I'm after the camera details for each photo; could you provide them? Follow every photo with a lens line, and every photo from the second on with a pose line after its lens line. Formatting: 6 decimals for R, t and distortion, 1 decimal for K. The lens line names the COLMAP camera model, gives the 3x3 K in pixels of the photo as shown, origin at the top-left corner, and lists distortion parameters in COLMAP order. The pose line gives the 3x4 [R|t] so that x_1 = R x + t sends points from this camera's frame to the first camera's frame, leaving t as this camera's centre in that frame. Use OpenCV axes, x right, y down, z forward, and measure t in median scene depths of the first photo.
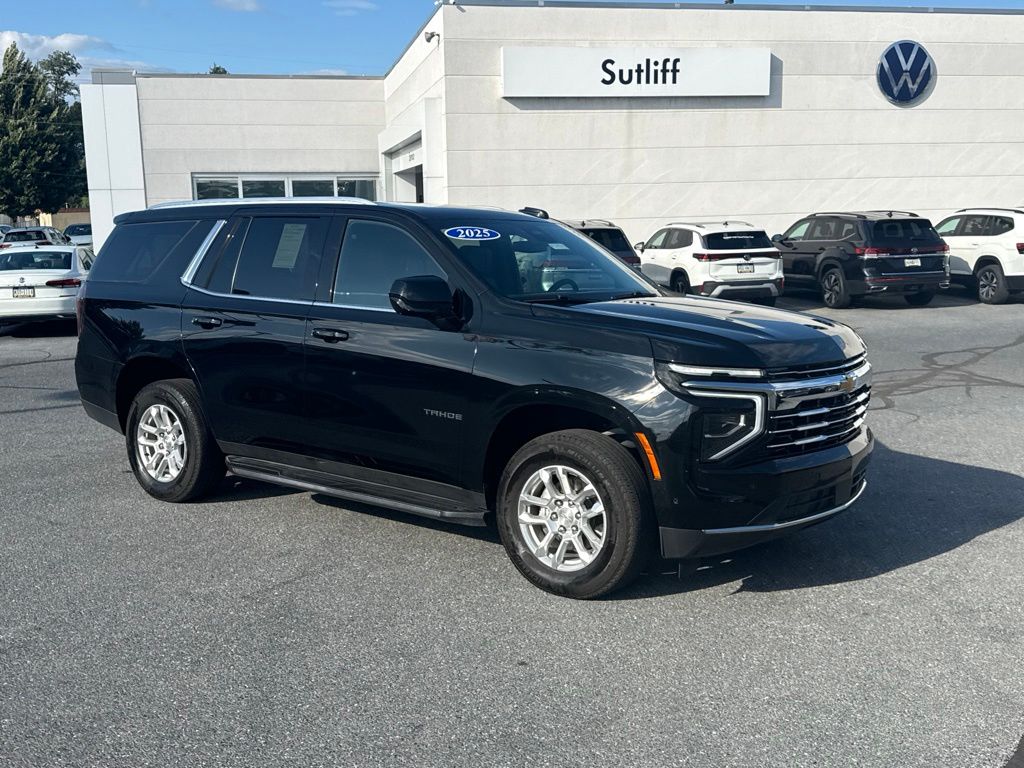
lens RADIAL K [[1066.7, 0, 500.2], [0, 1066.7, 398.1], [0, 0, 1]] dist [0.051588, 0.000000]
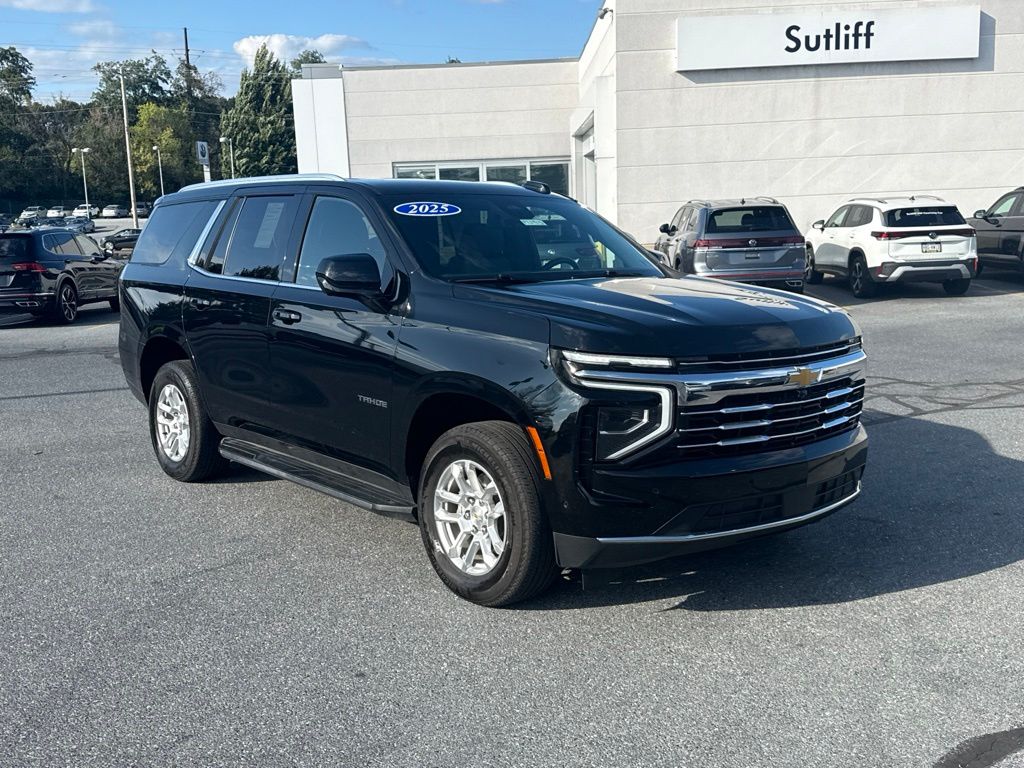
lens RADIAL K [[1066.7, 0, 499.7], [0, 1066.7, 392.6], [0, 0, 1]] dist [0.051588, 0.000000]
pose [[0.976055, 0.022014, -0.216407, 0.071401], [-0.019996, 0.999734, 0.011509, -0.001462], [0.216602, -0.006906, 0.976236, 0.028122]]
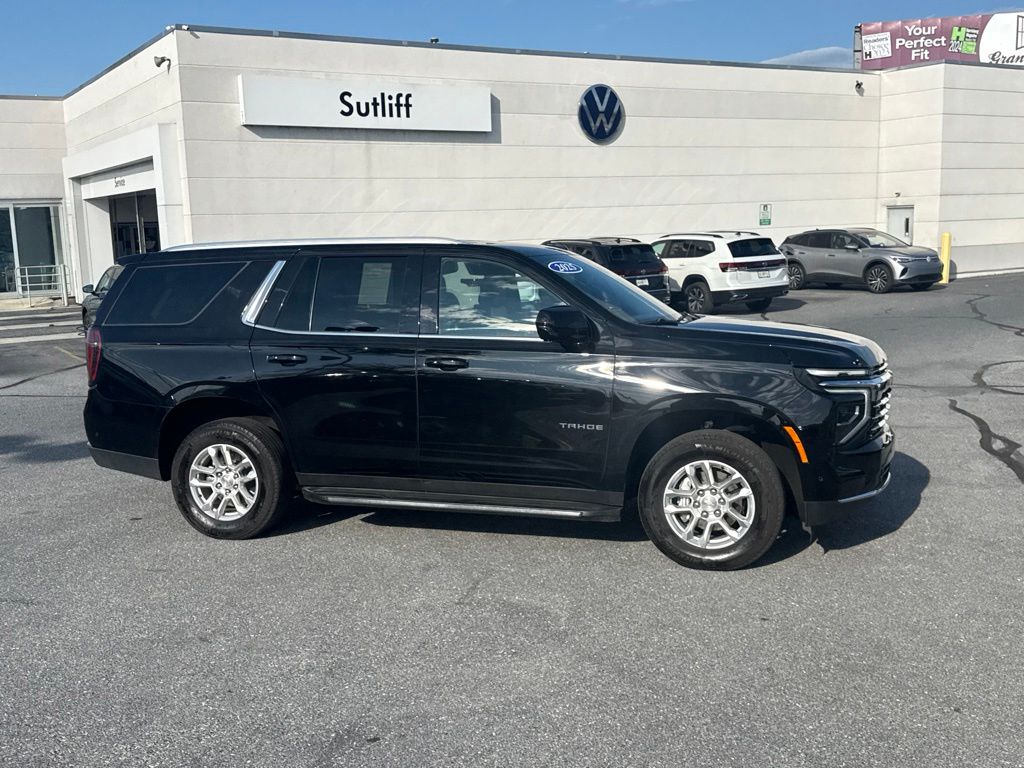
lens RADIAL K [[1066.7, 0, 505.2], [0, 1066.7, 414.0], [0, 0, 1]] dist [0.051588, 0.000000]
pose [[0.939654, -0.069596, 0.334974, -0.140404], [0.072328, 0.997371, 0.004328, -0.002525], [-0.334395, 0.020162, 0.942217, -0.012704]]
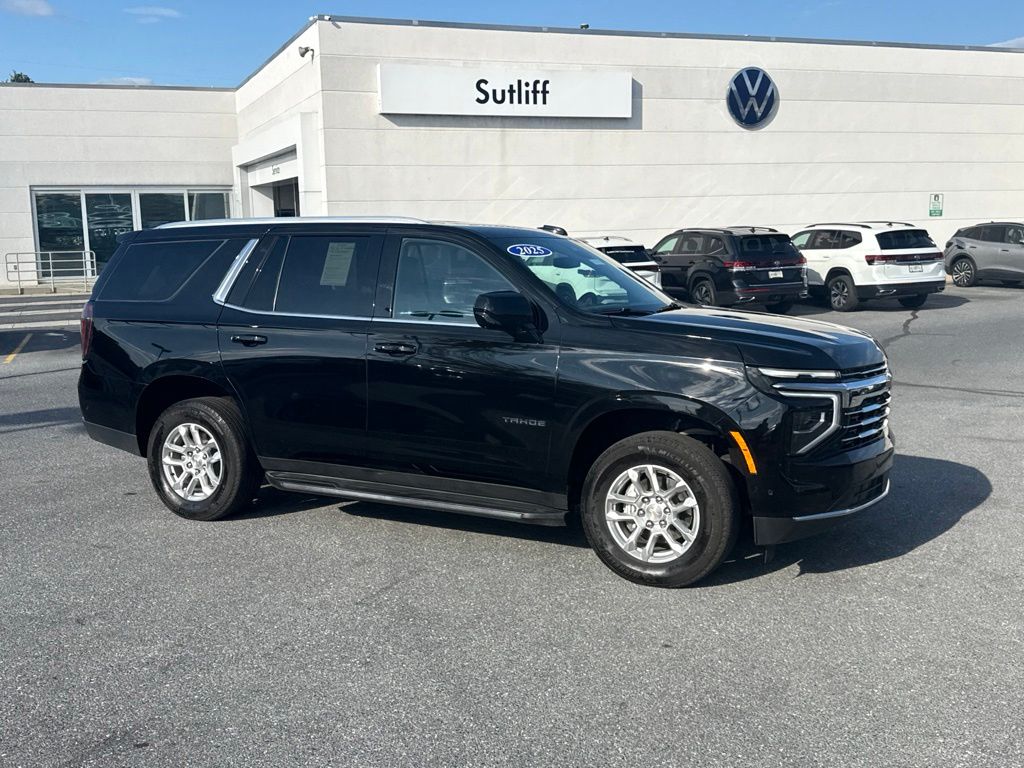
lens RADIAL K [[1066.7, 0, 495.8], [0, 1066.7, 397.0], [0, 0, 1]] dist [0.051588, 0.000000]
pose [[0.986690, -0.028238, 0.160145, -0.068518], [0.030518, 0.999465, -0.011792, 0.000653], [-0.159726, 0.016523, 0.987023, -0.010943]]
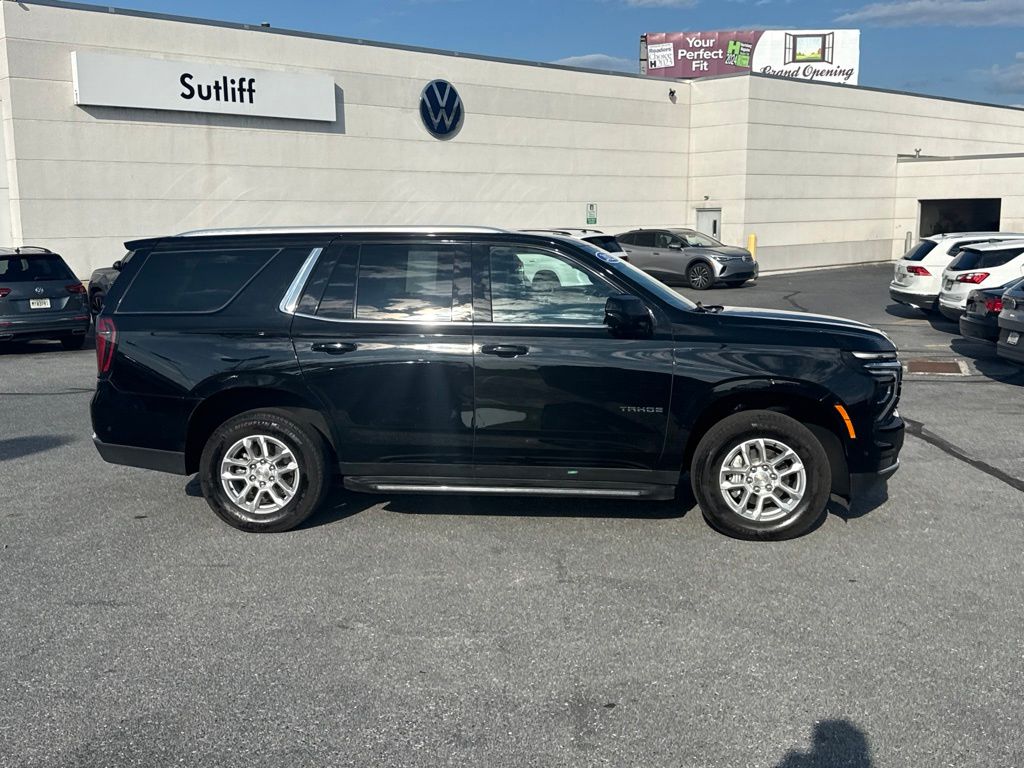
lens RADIAL K [[1066.7, 0, 511.2], [0, 1066.7, 419.8], [0, 0, 1]] dist [0.051588, 0.000000]
pose [[0.847759, -0.089652, 0.522750, -0.220502], [0.086634, 0.995780, 0.030280, -0.006124], [-0.523259, 0.019618, 0.851948, 0.016562]]
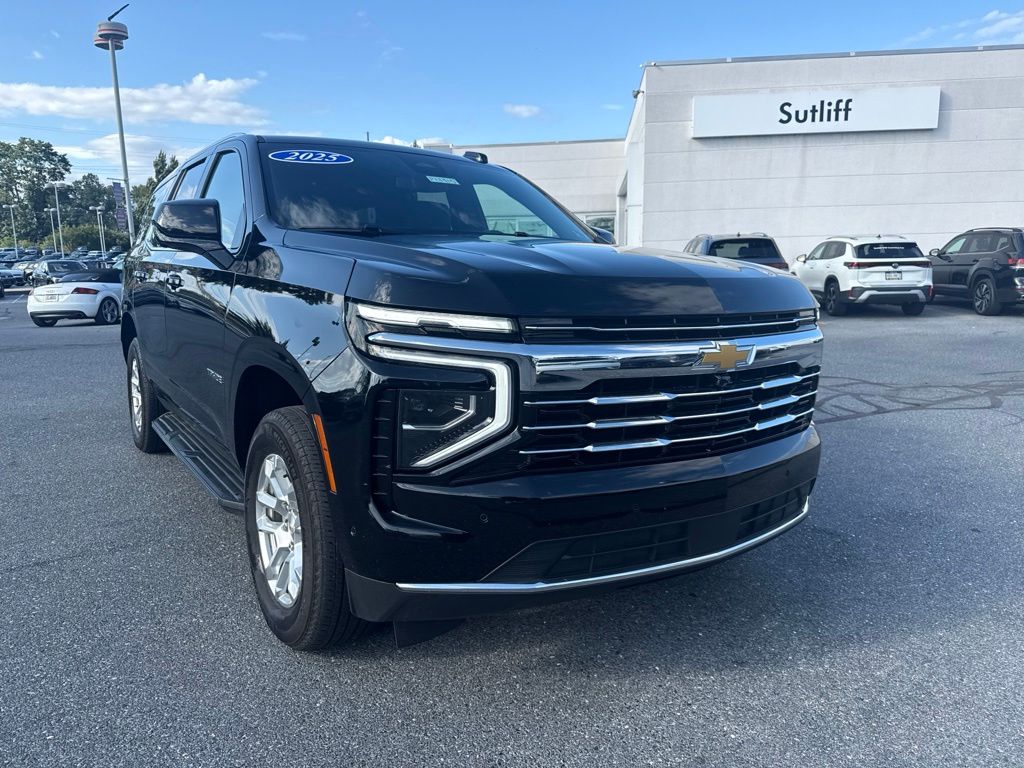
lens RADIAL K [[728.7, 0, 511.3], [0, 728.7, 393.1], [0, 0, 1]] dist [0.023024, -0.028945]
pose [[0.951271, 0.056584, -0.303119, 0.087393], [-0.050983, 0.998351, 0.026368, 0.000685], [0.304111, -0.009630, 0.952588, 0.150918]]
